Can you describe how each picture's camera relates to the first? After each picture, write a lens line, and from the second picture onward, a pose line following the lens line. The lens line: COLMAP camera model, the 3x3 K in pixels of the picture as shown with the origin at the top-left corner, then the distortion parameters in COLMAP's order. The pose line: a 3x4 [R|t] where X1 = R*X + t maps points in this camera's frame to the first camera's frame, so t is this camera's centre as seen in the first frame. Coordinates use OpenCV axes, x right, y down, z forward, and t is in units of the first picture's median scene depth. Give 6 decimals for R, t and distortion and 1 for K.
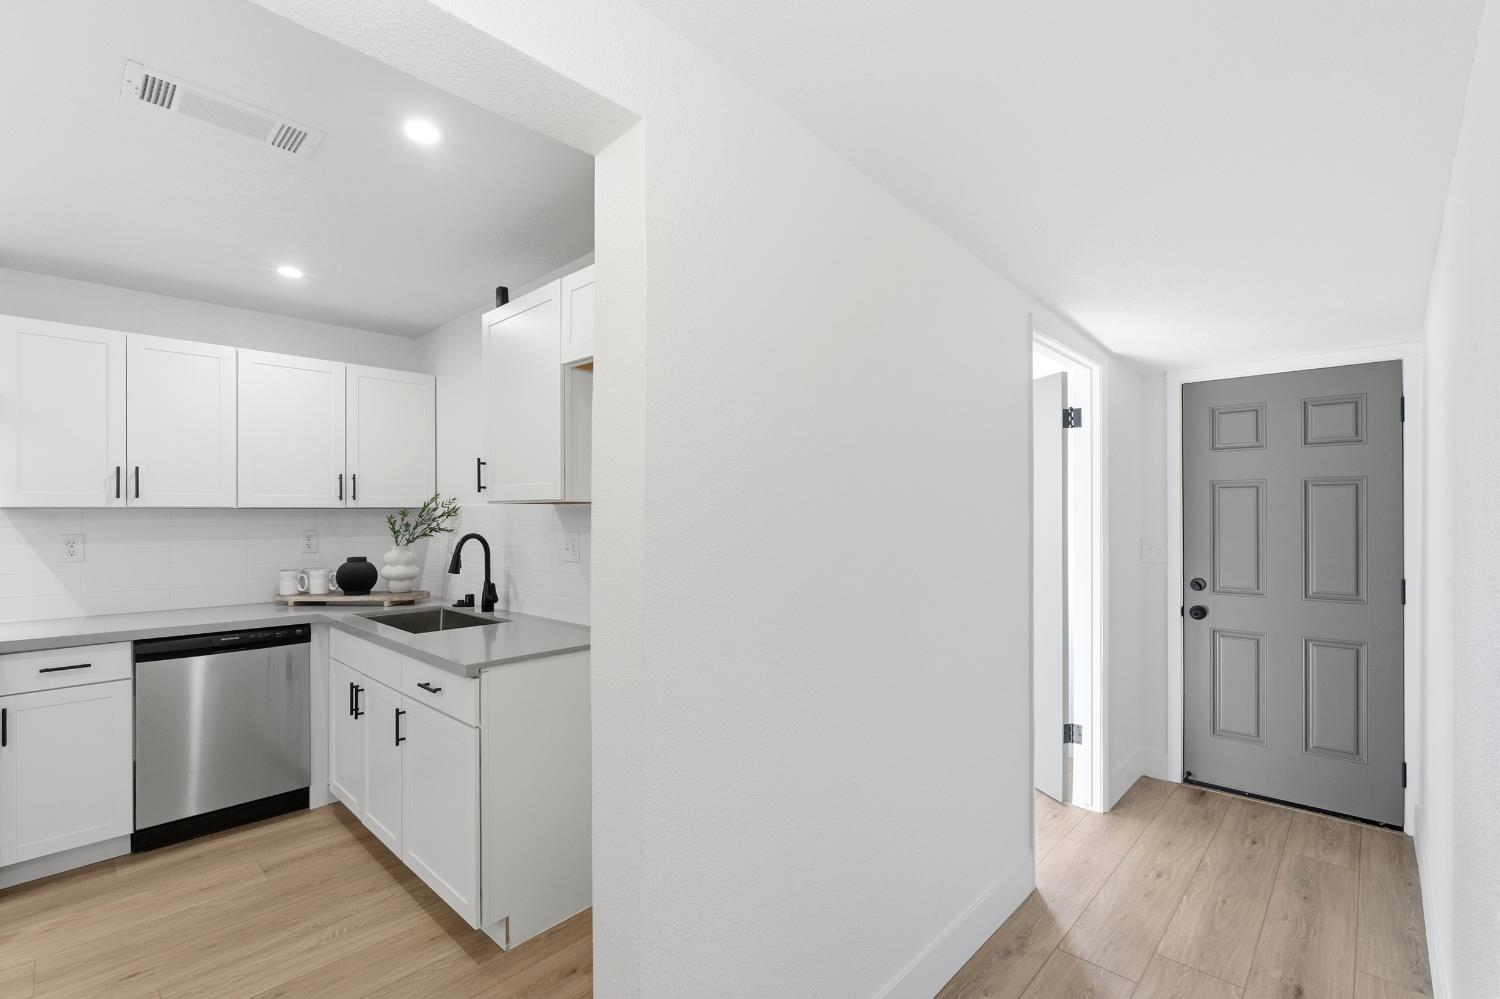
lens RADIAL K [[663.8, 0, 759.5], [0, 663.8, 514.6], [0, 0, 1]] dist [-0.010052, 0.003398]
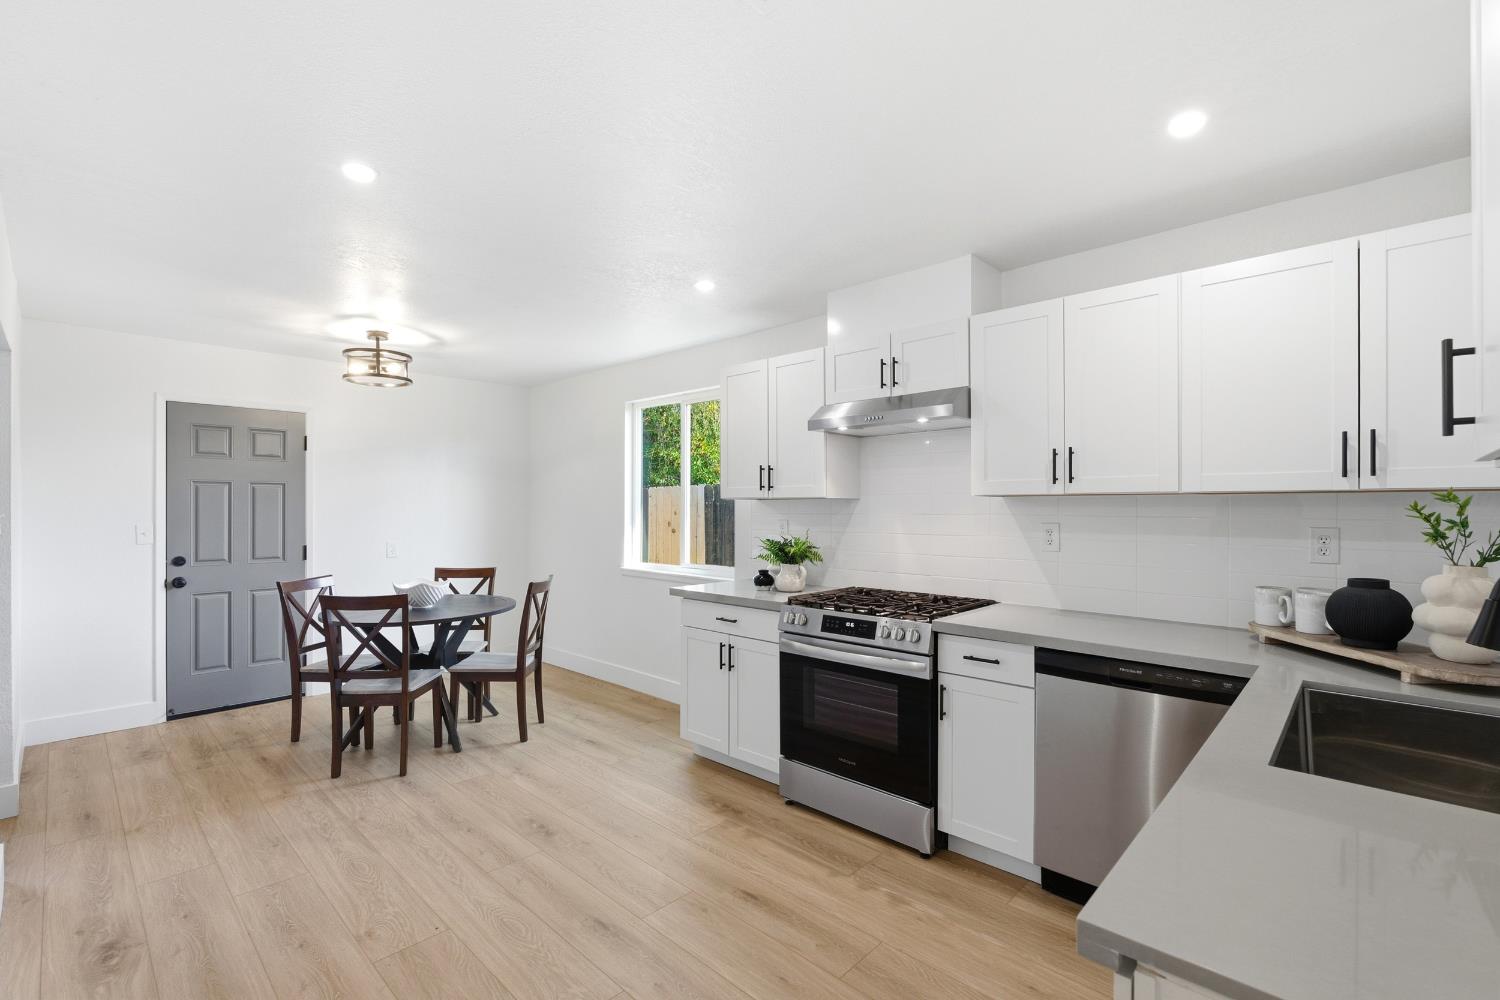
lens RADIAL K [[663.8, 0, 739.6], [0, 663.8, 508.9], [0, 0, 1]] dist [-0.010052, 0.003398]
pose [[-0.021519, 0.006783, -0.999745, -0.053428], [-0.000090, 0.999977, 0.006786, 0.002517], [0.999768, 0.000236, -0.021518, 0.533474]]
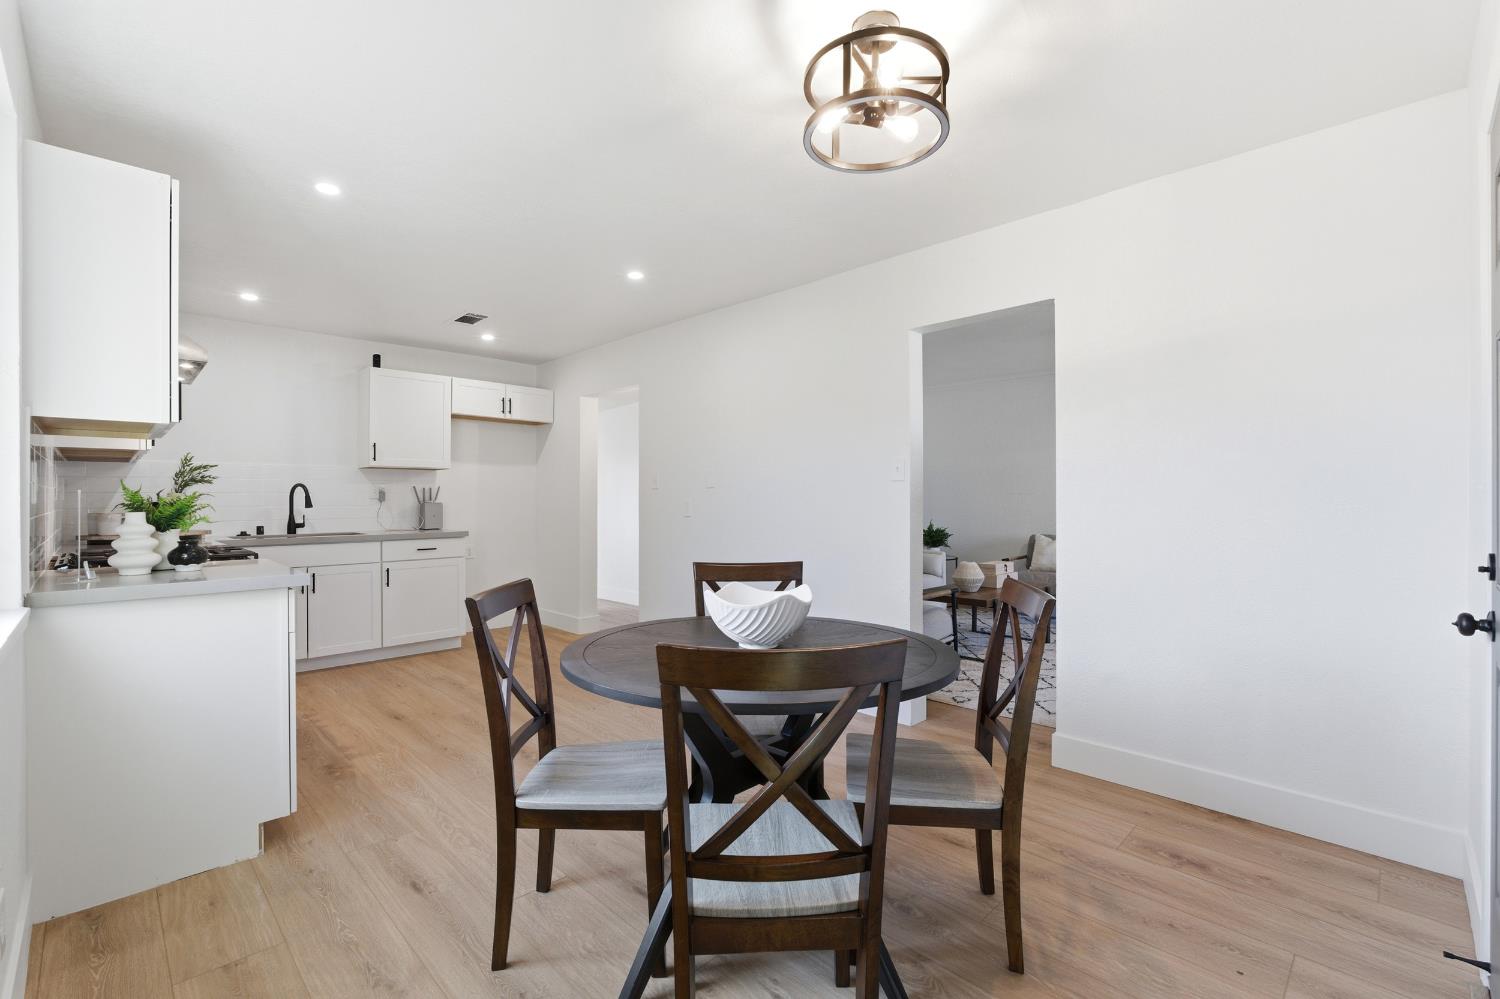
lens RADIAL K [[663.8, 0, 736.8], [0, 663.8, 499.8], [0, 0, 1]] dist [-0.010052, 0.003398]
pose [[0.054590, 0.001078, 0.998508, -1.923817], [0.001914, 0.999997, -0.001184, 0.070596], [-0.998507, 0.001976, 0.054588, -0.123975]]
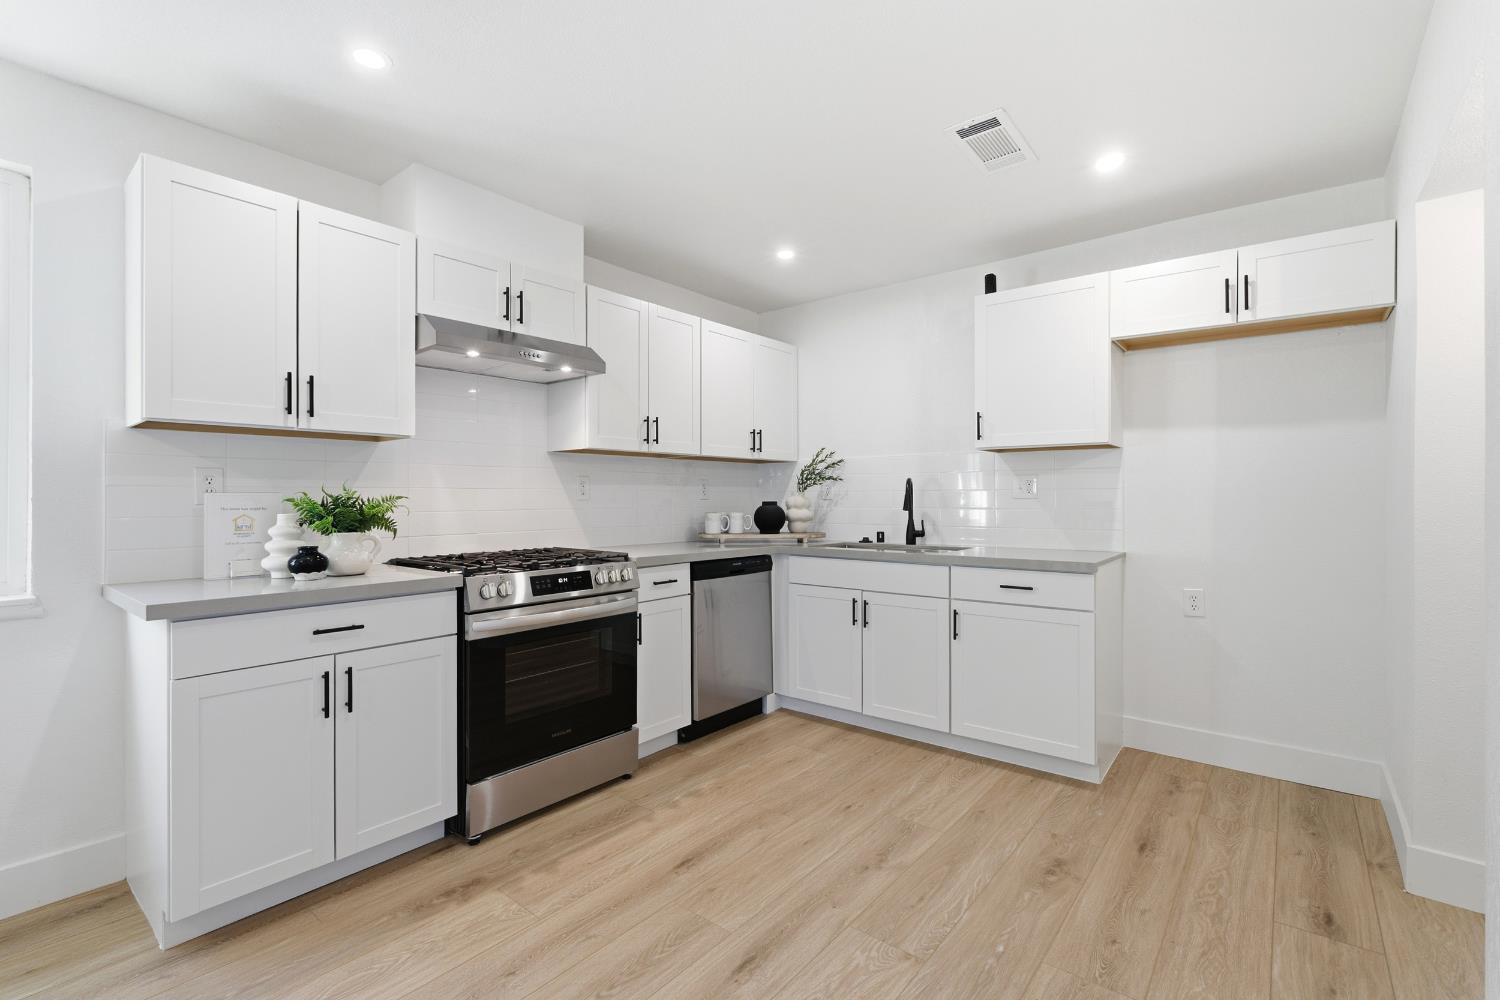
lens RADIAL K [[663.8, 0, 763.2], [0, 663.8, 496.7], [0, 0, 1]] dist [-0.010052, 0.003398]
pose [[0.997207, 0.001751, 0.074673, -0.774809], [-0.001483, 0.999992, -0.003640, 0.065857], [-0.074679, 0.003519, 0.997201, -0.171668]]
